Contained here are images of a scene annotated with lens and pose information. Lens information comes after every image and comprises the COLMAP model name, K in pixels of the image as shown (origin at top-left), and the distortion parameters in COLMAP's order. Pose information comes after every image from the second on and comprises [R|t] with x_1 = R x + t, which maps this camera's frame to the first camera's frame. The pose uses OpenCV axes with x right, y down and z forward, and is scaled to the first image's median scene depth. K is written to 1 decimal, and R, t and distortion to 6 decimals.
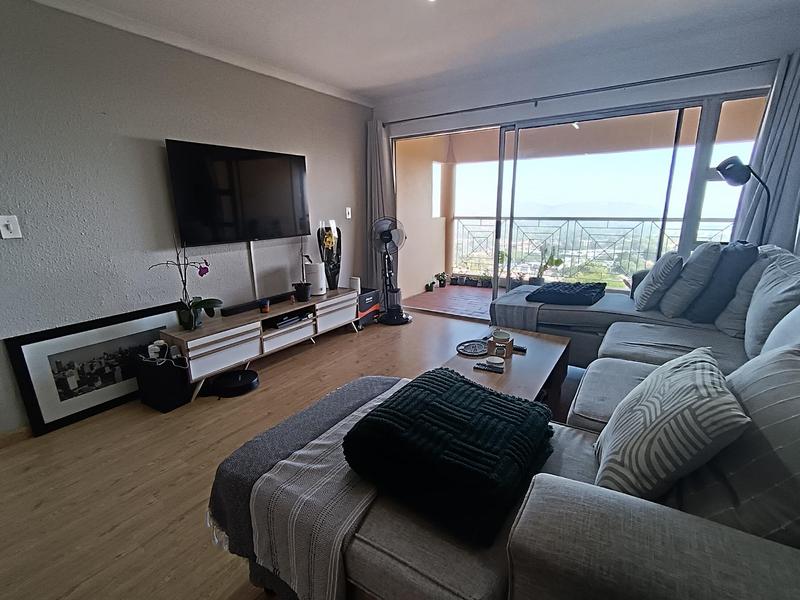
lens RADIAL K [[376.7, 0, 403.4], [0, 376.7, 297.2], [0, 0, 1]] dist [-0.003899, 0.001702]
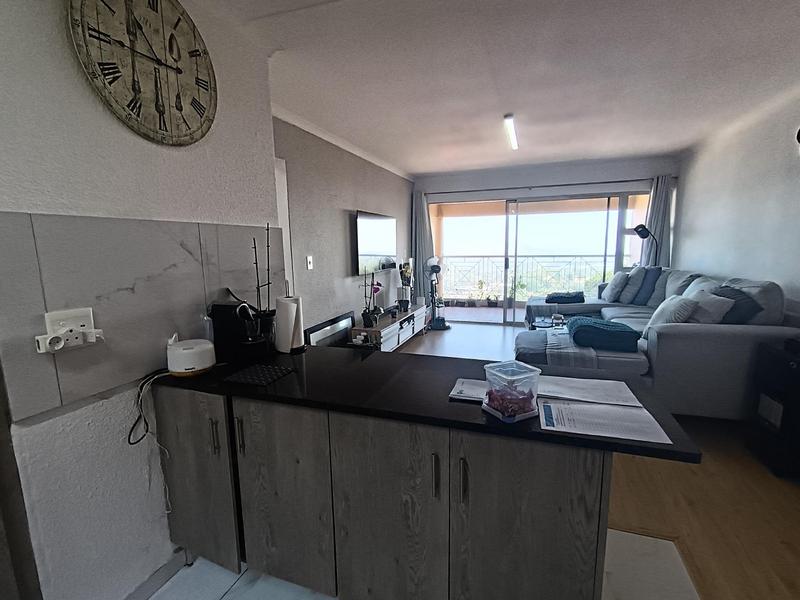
lens RADIAL K [[376.7, 0, 397.1], [0, 376.7, 302.8], [0, 0, 1]] dist [-0.003899, 0.001702]
pose [[0.969065, -0.039617, 0.243605, -0.660018], [0.060909, 0.994892, -0.080499, 0.092845], [-0.239171, 0.092847, 0.966528, -0.439010]]
